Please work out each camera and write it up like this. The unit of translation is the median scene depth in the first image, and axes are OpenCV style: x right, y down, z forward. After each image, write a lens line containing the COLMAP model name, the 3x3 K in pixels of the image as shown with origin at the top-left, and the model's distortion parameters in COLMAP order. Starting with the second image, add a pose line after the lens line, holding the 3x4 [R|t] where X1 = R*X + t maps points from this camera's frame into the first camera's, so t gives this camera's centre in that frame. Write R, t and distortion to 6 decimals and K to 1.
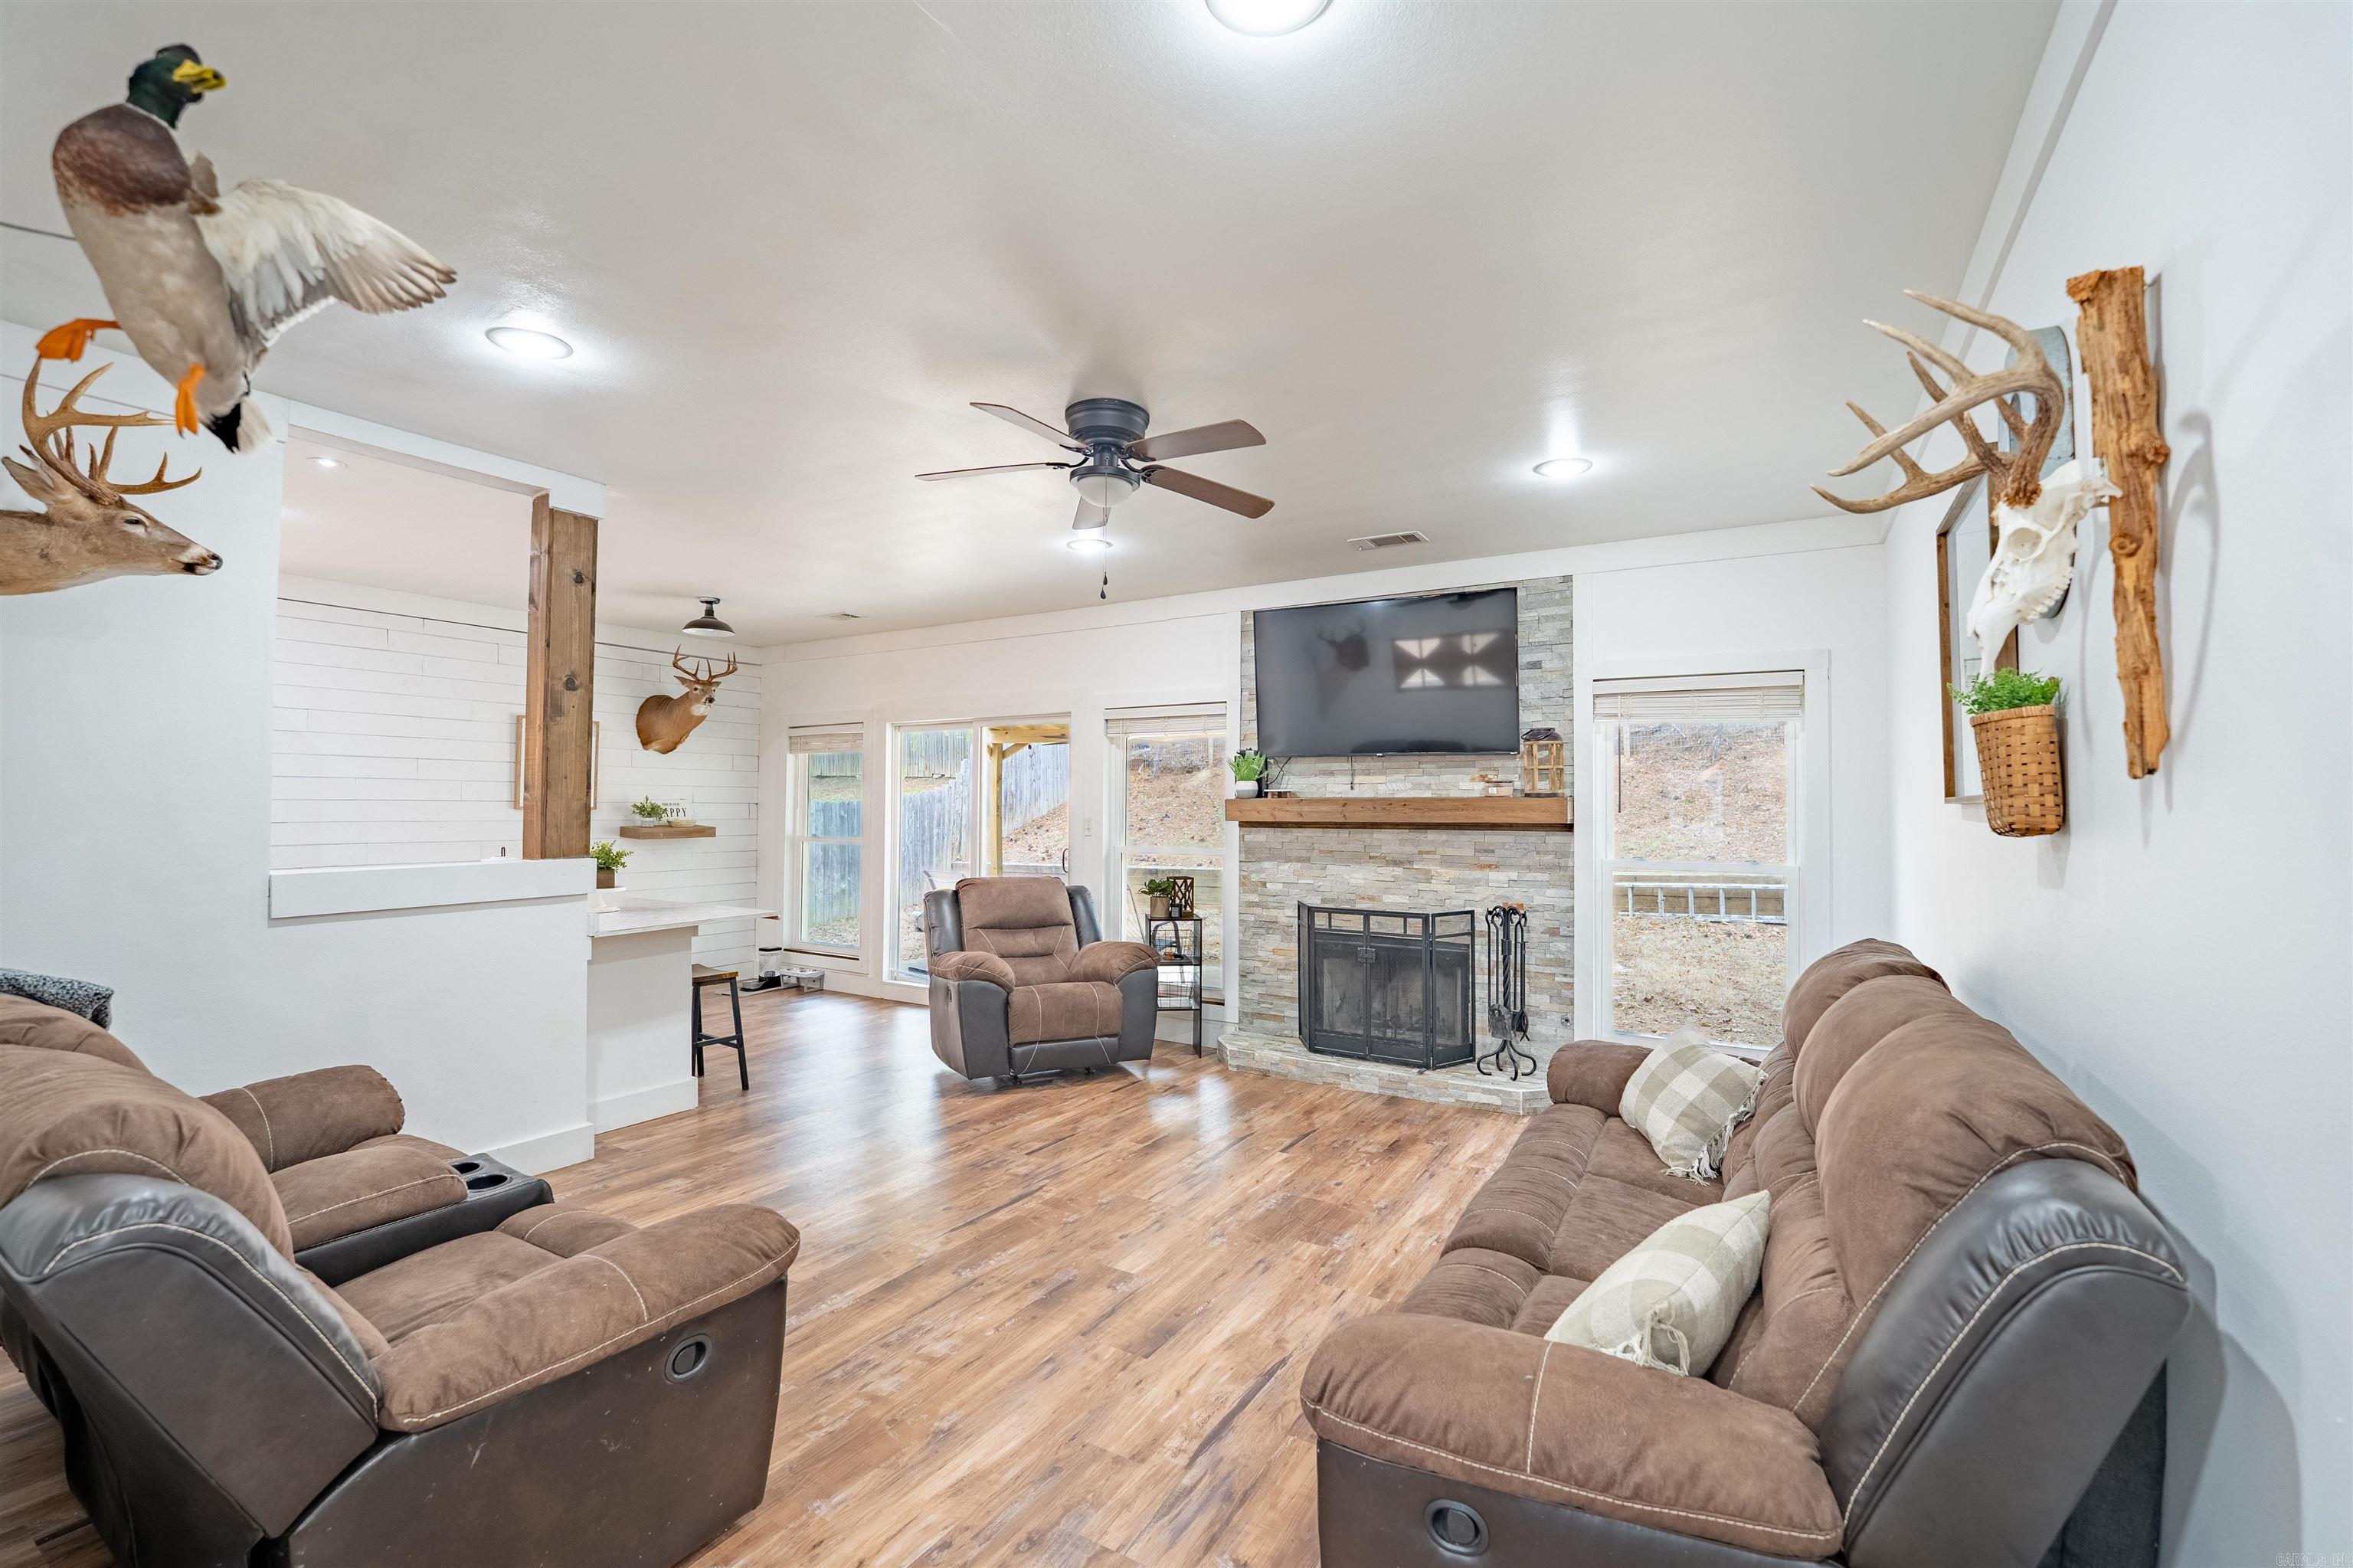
lens RADIAL K [[969.6, 0, 1181.5], [0, 969.6, 782.4], [0, 0, 1]] dist [-0.023213, -0.000068]
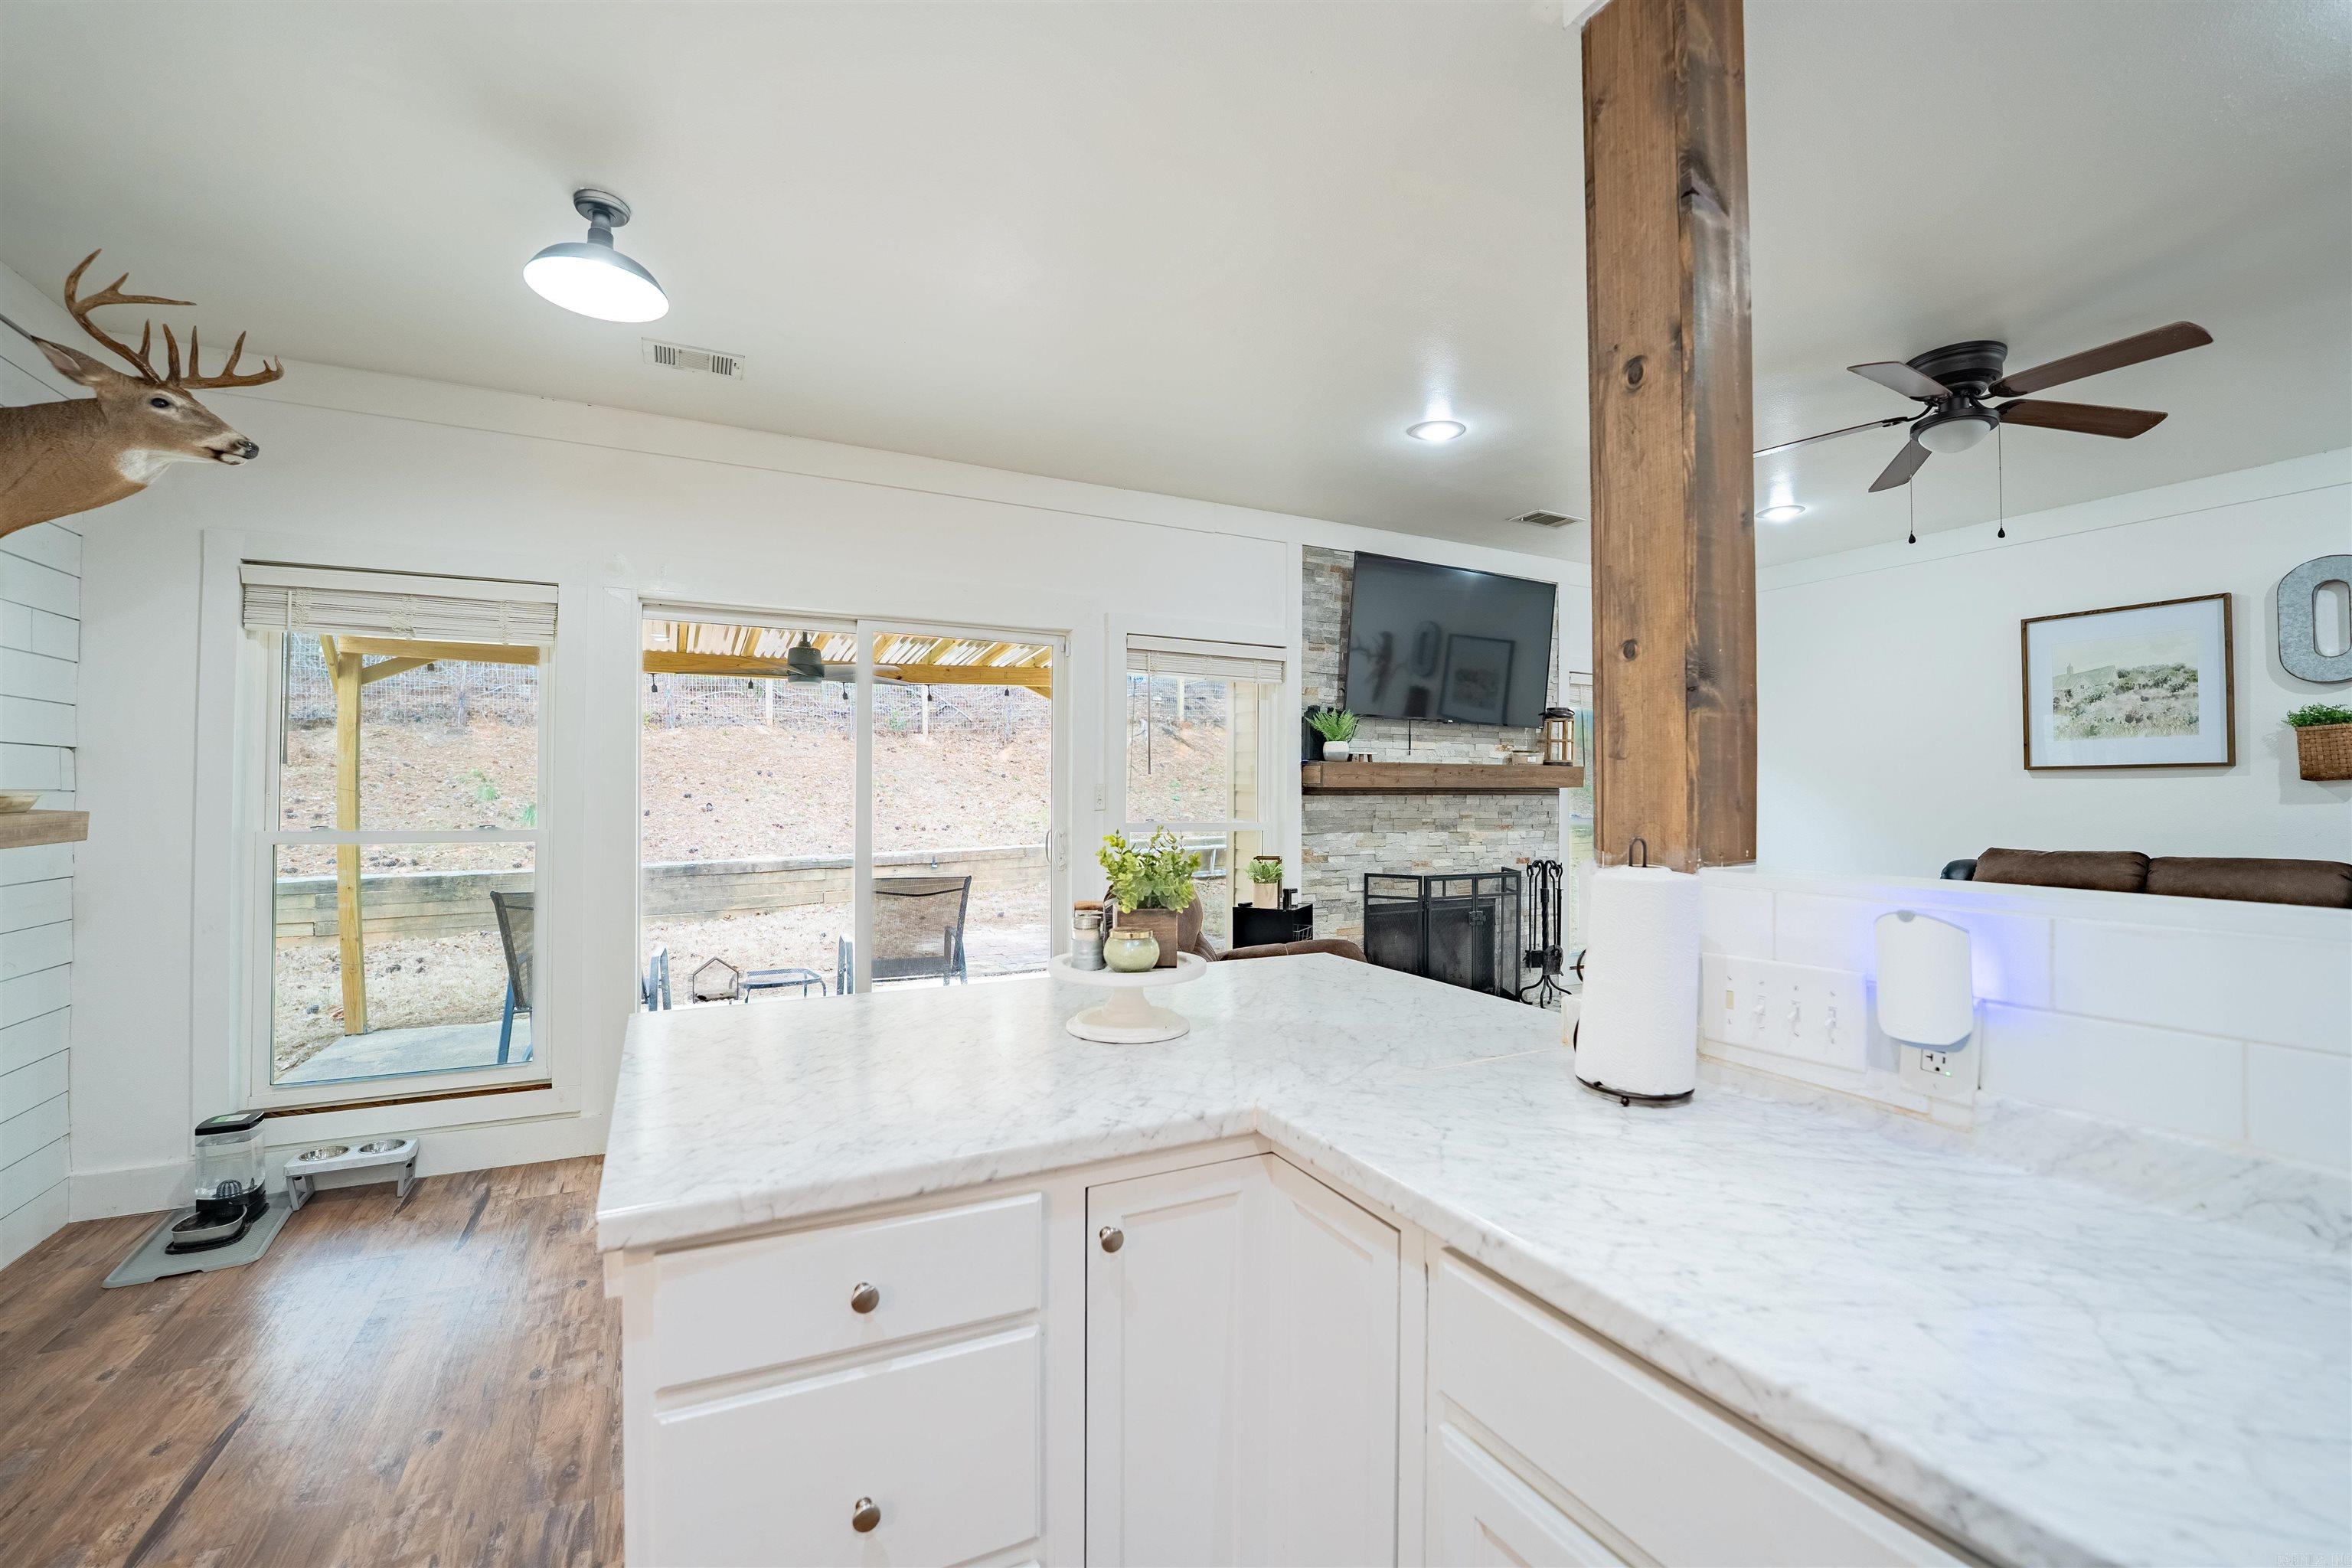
lens RADIAL K [[969.1, 0, 1178.5], [0, 969.1, 792.7], [0, 0, 1]] dist [-0.023213, -0.000068]
pose [[0.529097, -0.004028, 0.848552, -0.815319], [-0.022884, 0.999557, 0.019014, 0.033857], [-0.848253, -0.029479, 0.528770, 0.713569]]
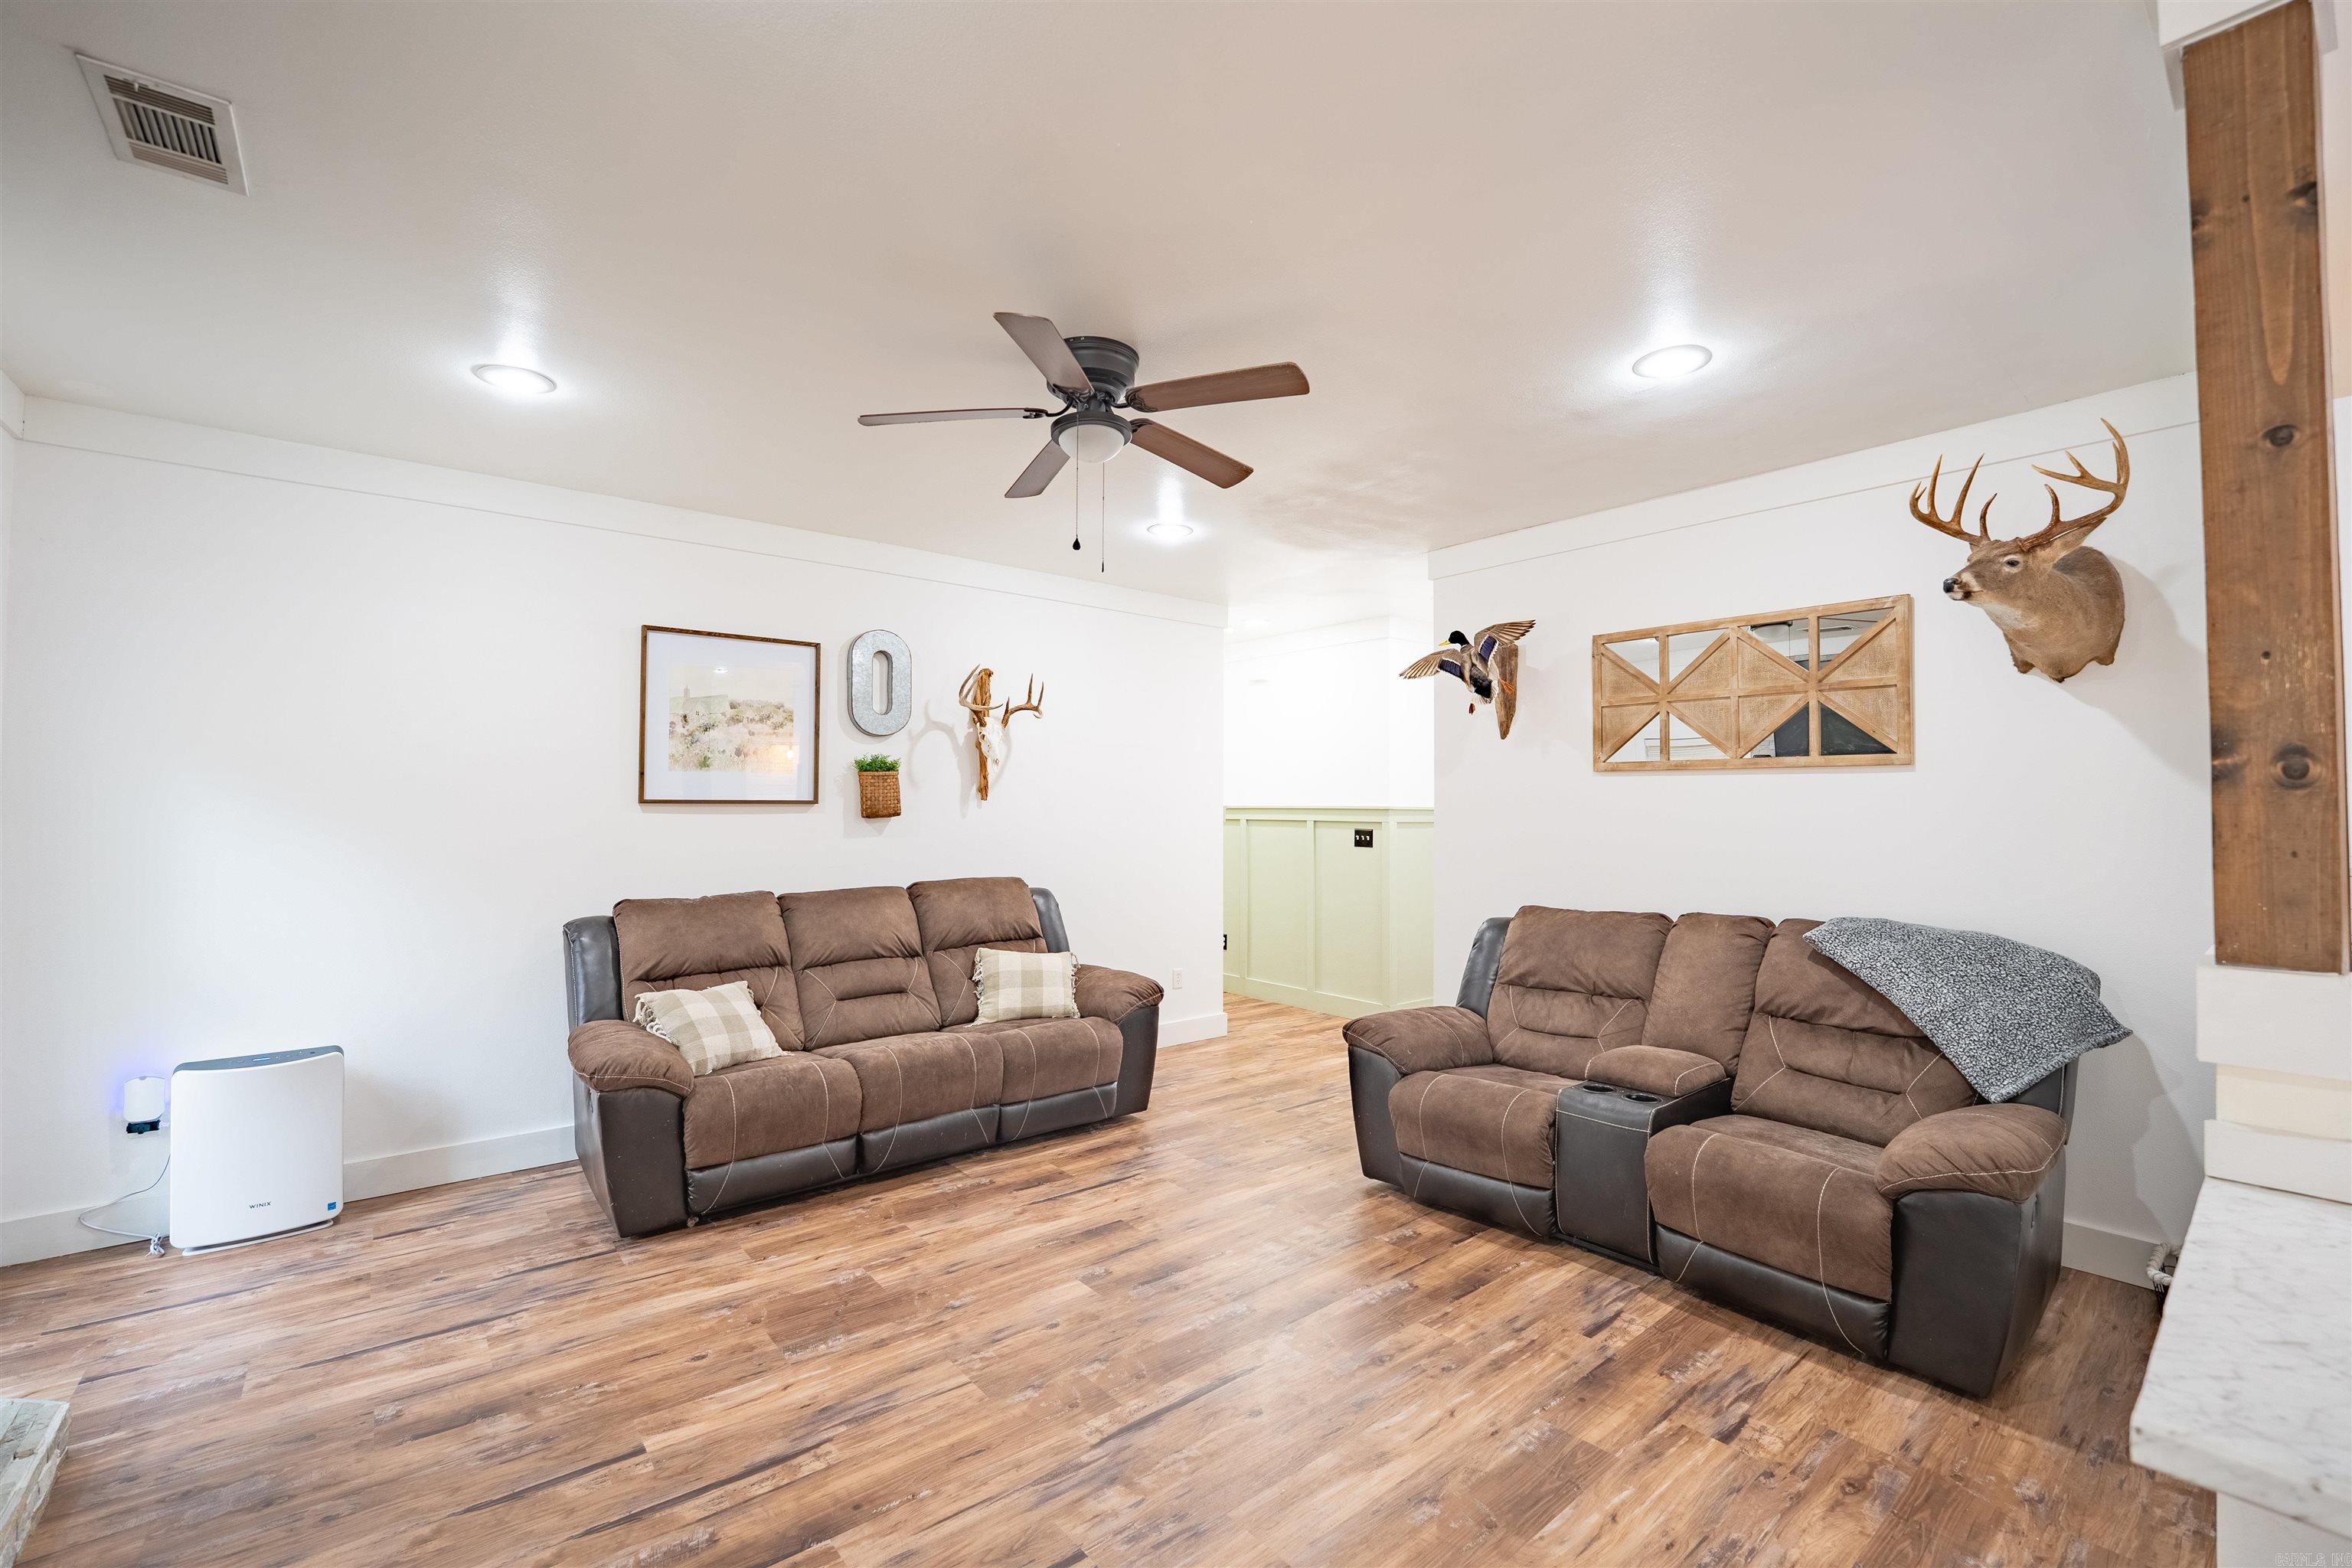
lens RADIAL K [[969.1, 0, 1178.3], [0, 969.1, 795.9], [0, 0, 1]] dist [-0.023213, -0.000068]
pose [[-0.941104, -0.000603, 0.338117, -0.273872], [-0.015229, 0.999059, -0.040606, 0.029049], [-0.337775, -0.043364, -0.940228, 1.092343]]
